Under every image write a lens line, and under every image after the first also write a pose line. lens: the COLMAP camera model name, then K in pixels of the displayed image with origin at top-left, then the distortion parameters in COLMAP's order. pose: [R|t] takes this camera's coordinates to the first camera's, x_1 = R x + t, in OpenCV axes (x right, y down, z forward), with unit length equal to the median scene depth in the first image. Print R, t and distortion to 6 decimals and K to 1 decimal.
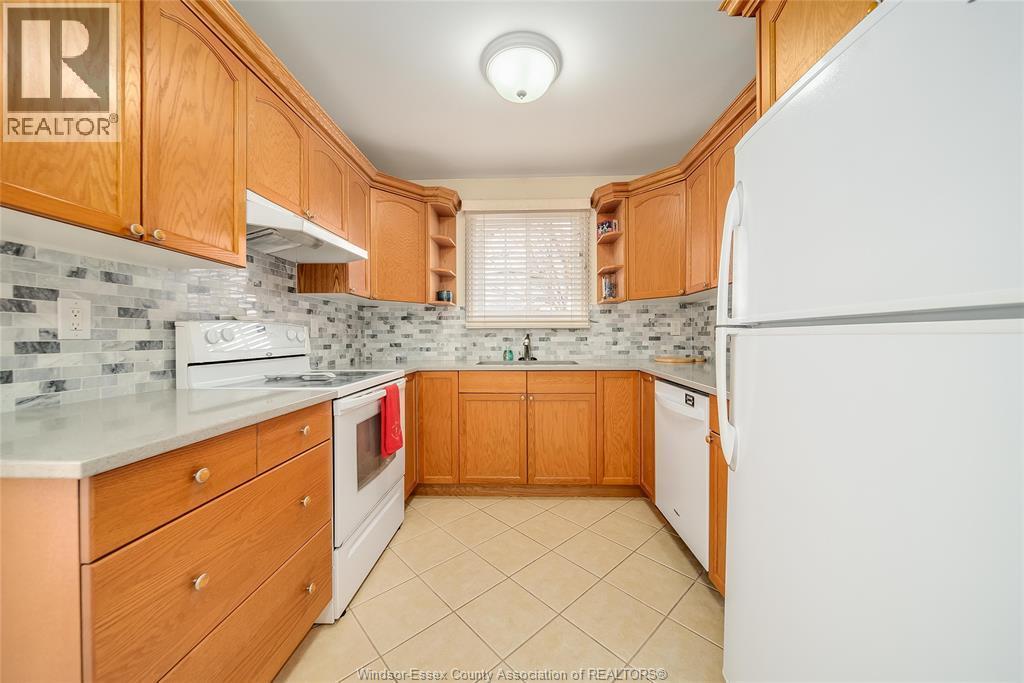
lens RADIAL K [[375.1, 0, 509.9], [0, 375.1, 339.3], [0, 0, 1]] dist [-0.001117, -0.000084]
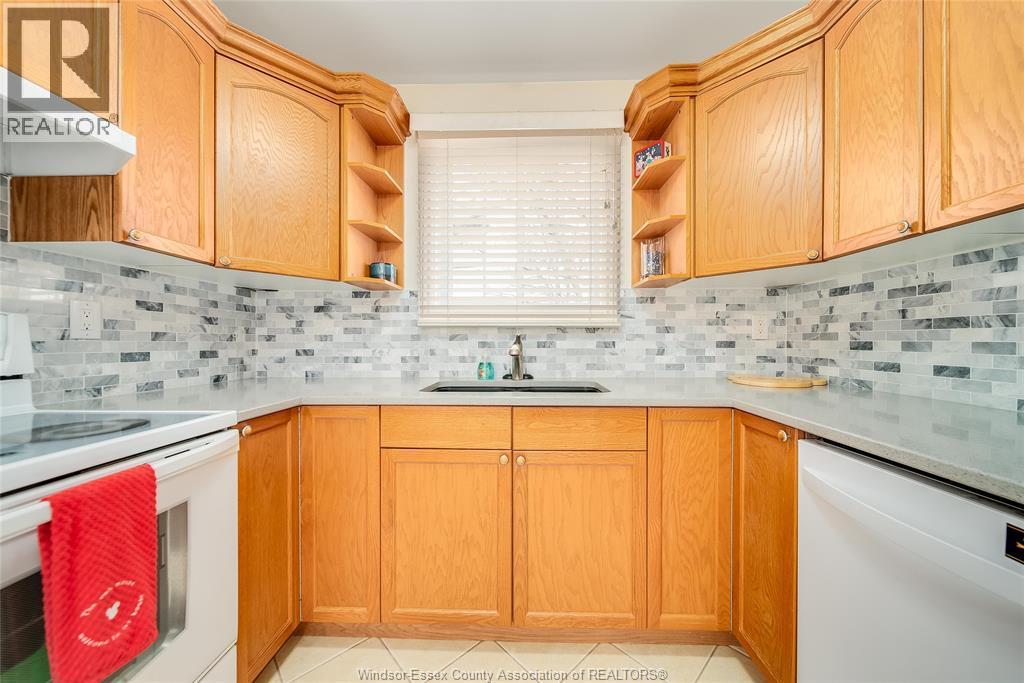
lens RADIAL K [[375.1, 0, 514.2], [0, 375.1, 341.1], [0, 0, 1]] dist [-0.001117, -0.000084]
pose [[0.999864, 0.006059, 0.015322, 0.033115], [-0.005952, 0.999958, -0.006998, -0.001384], [-0.015364, 0.006905, 0.999858, 0.412356]]
